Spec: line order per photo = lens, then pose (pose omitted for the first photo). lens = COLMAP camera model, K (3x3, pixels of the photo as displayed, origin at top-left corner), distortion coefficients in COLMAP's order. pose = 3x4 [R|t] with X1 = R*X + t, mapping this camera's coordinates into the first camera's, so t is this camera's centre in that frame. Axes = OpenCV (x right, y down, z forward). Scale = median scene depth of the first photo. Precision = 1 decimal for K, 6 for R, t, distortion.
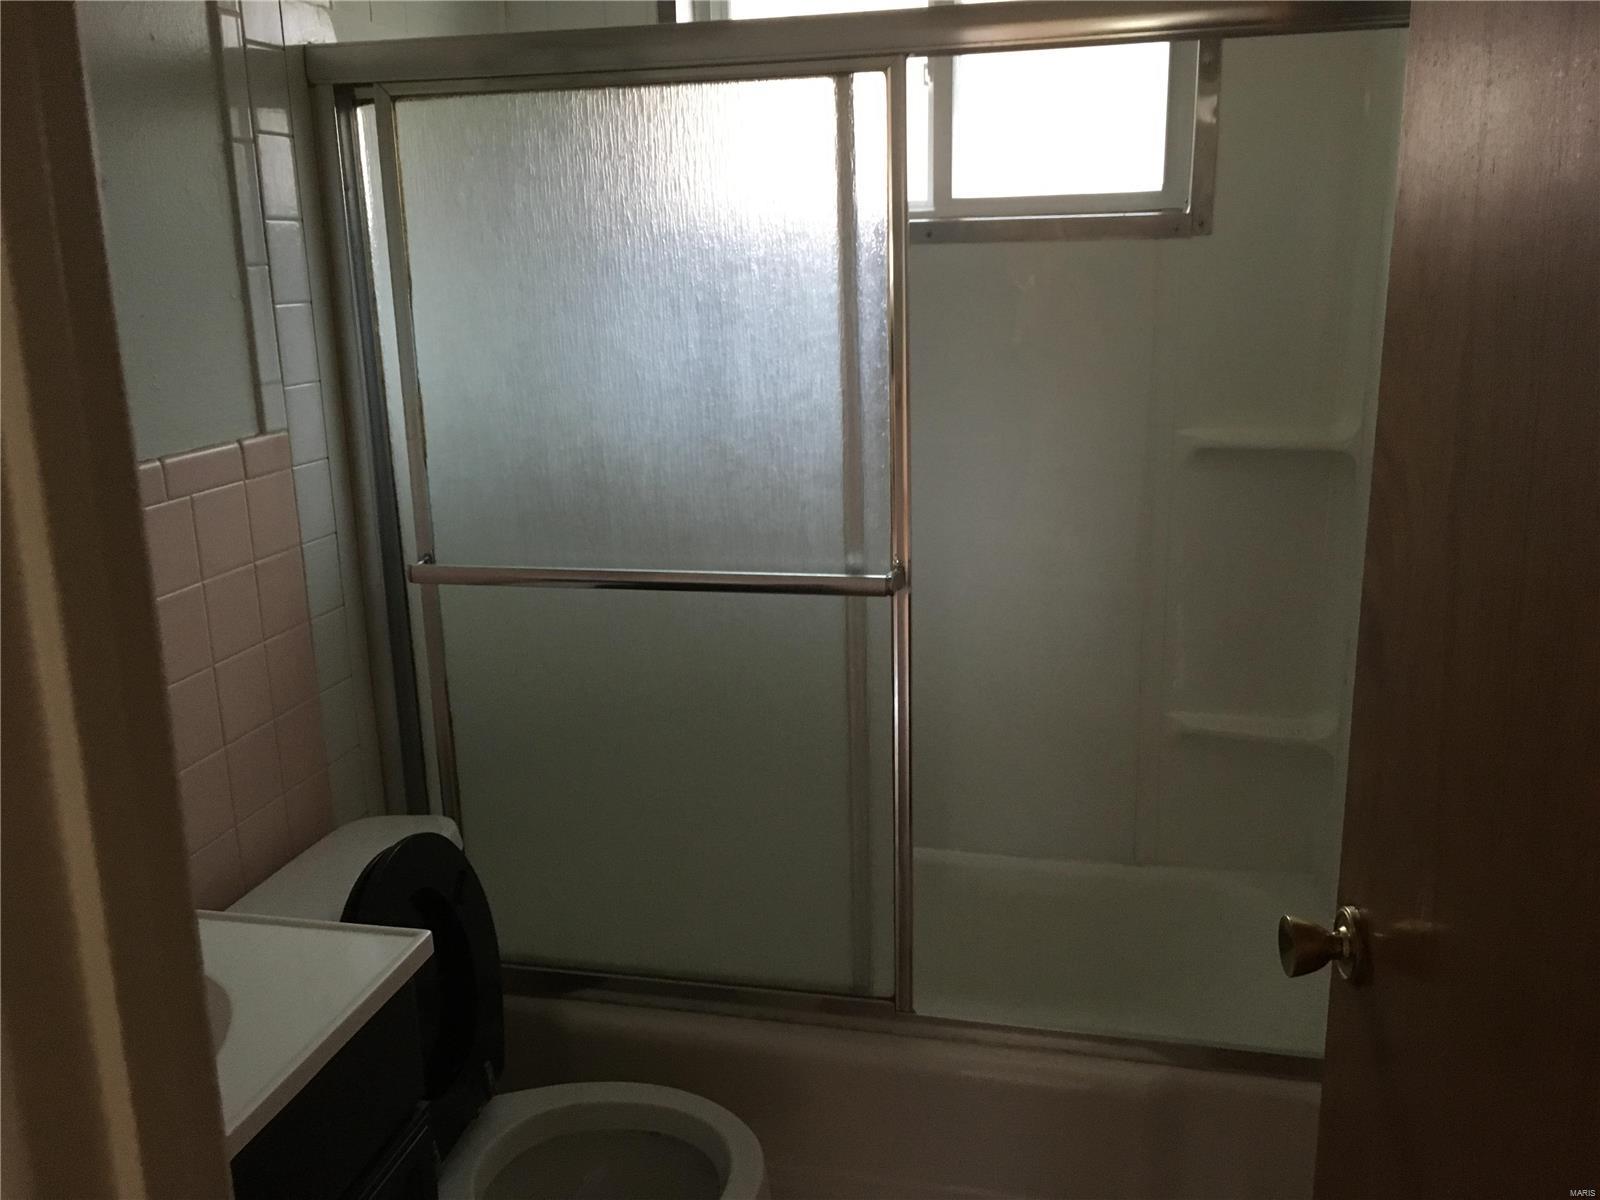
lens RADIAL K [[1362.4, 0, 797.6], [0, 1362.4, 596.7], [0, 0, 1]] dist [0.059446, -0.082329]
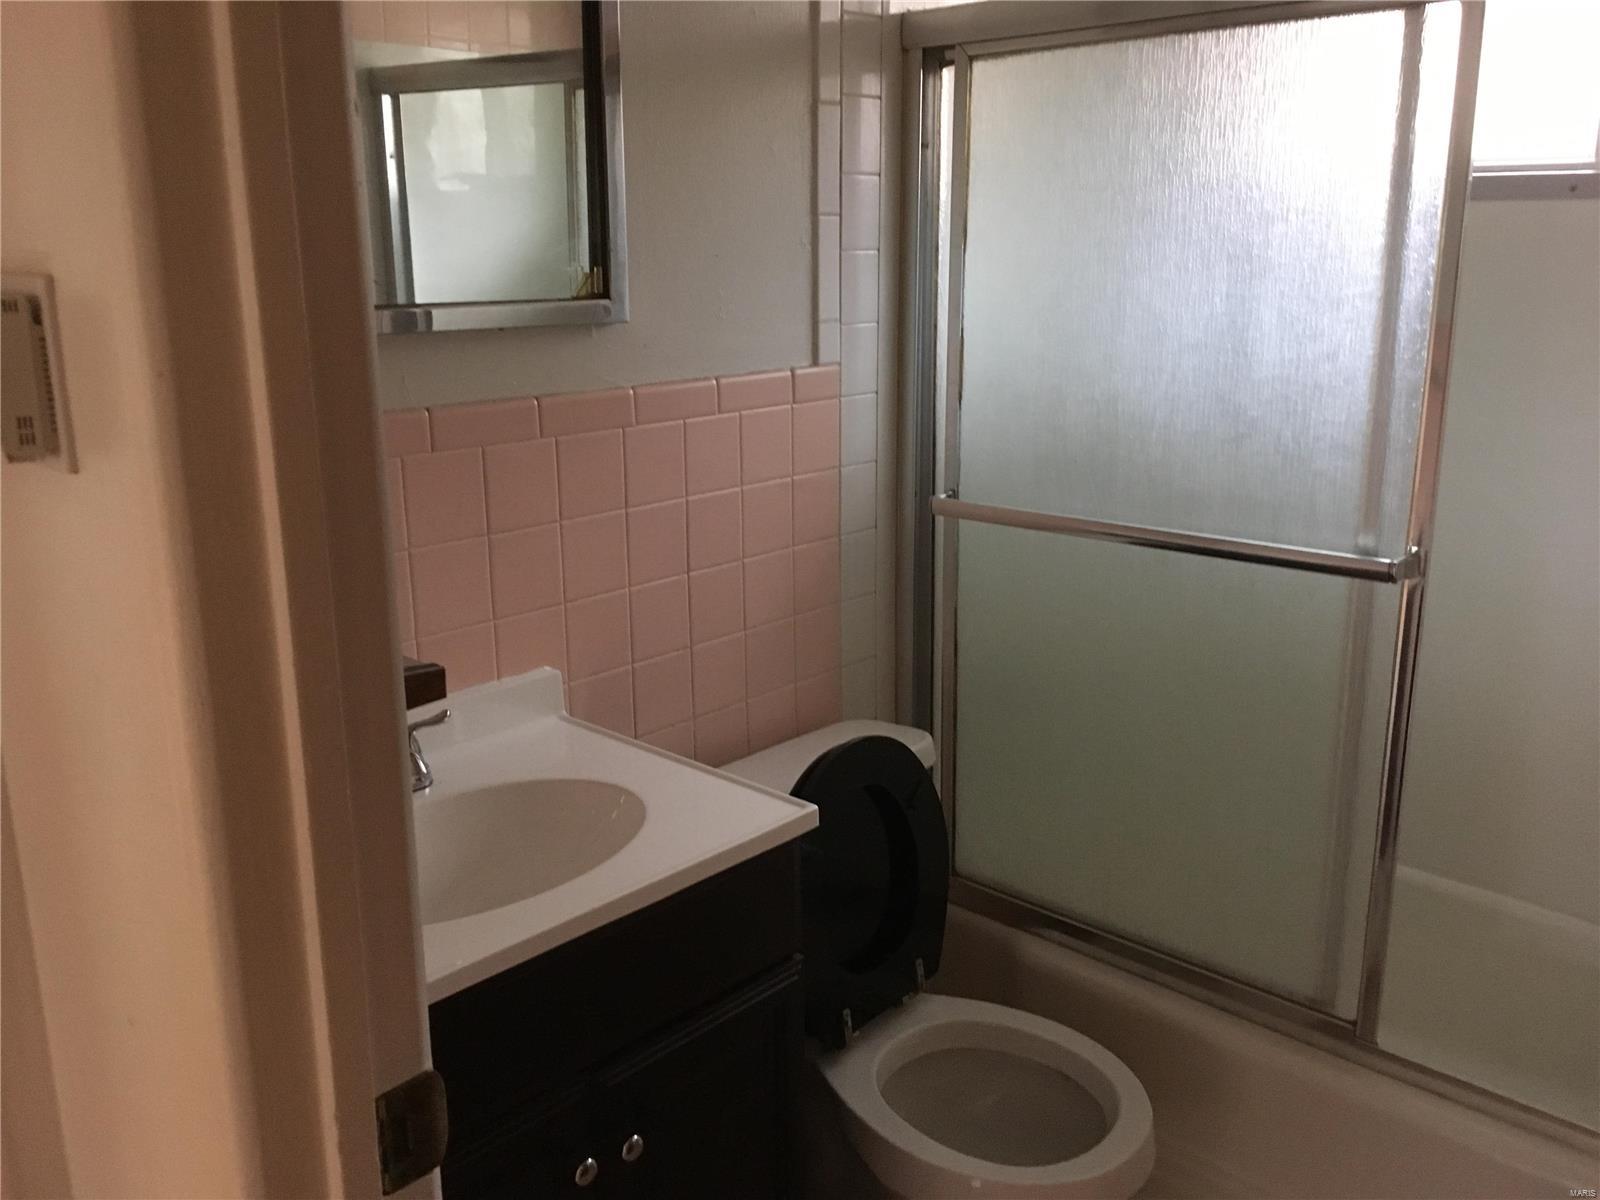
lens RADIAL K [[1362.4, 0, 789.8], [0, 1362.4, 599.2], [0, 0, 1]] dist [0.059446, -0.082329]
pose [[0.866408, 0.142733, -0.478502, 0.154973], [-0.132231, 0.989648, 0.055777, 0.012001], [0.481510, 0.014948, 0.876313, 0.005381]]
